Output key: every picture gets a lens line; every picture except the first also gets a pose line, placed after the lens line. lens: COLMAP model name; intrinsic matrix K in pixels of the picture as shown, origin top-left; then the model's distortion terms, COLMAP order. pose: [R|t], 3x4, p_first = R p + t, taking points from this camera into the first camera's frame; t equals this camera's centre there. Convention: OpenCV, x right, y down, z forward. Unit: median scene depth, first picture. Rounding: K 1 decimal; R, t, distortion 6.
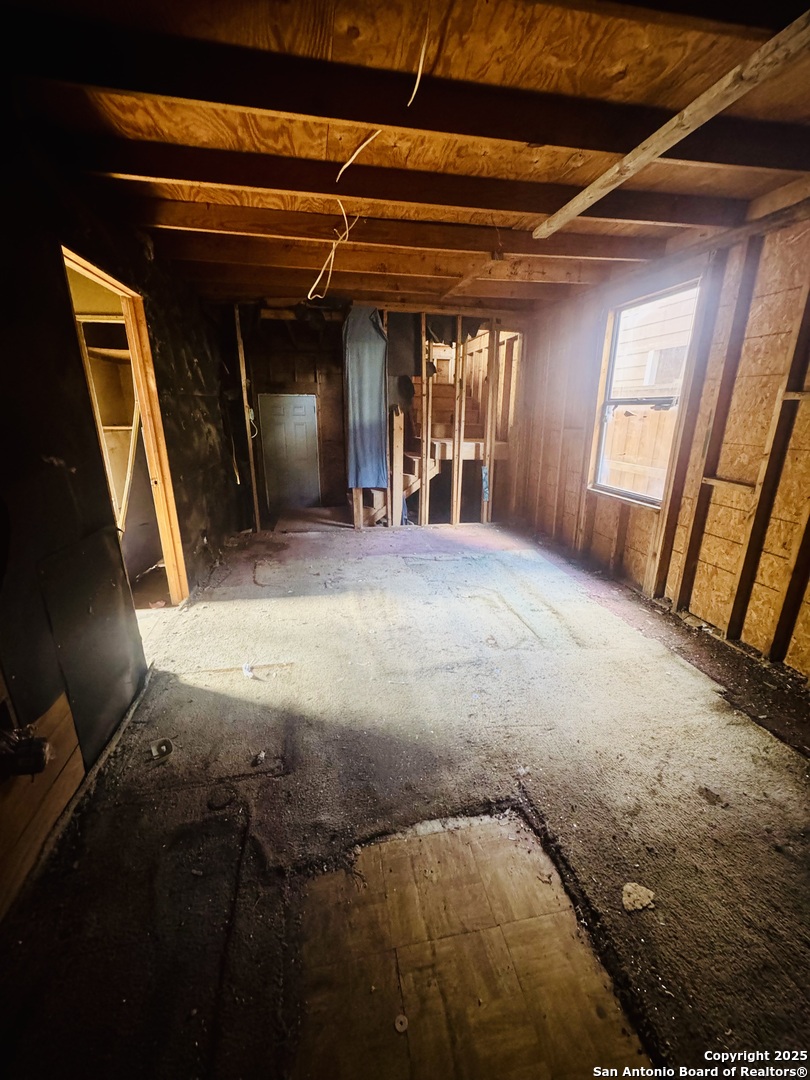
lens RADIAL K [[431.0, 0, 404.6], [0, 431.0, 536.6], [0, 0, 1]] dist [-0.005932, 0.000727]
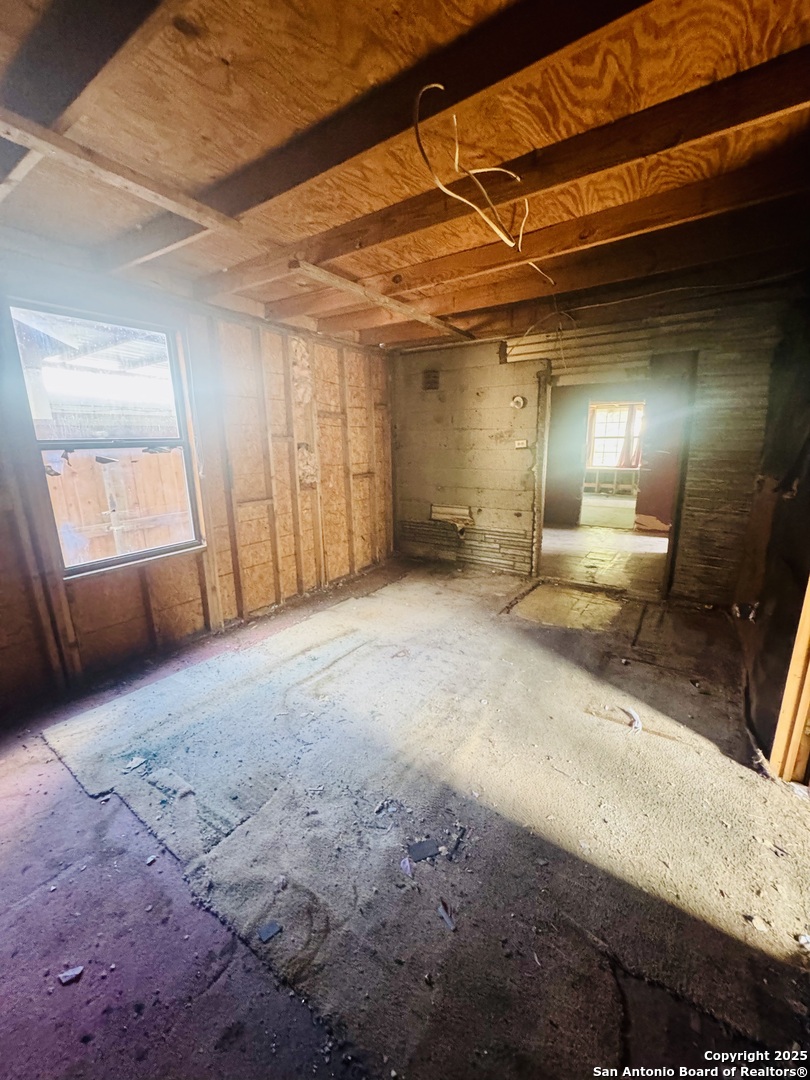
lens RADIAL K [[431.0, 0, 402.8], [0, 431.0, 540.7], [0, 0, 1]] dist [-0.005932, 0.000727]
pose [[-0.700630, -0.157452, 0.695935, -0.496743], [0.216915, 0.882185, 0.417968, -0.449544], [-0.679754, 0.443800, -0.583932, 1.423353]]
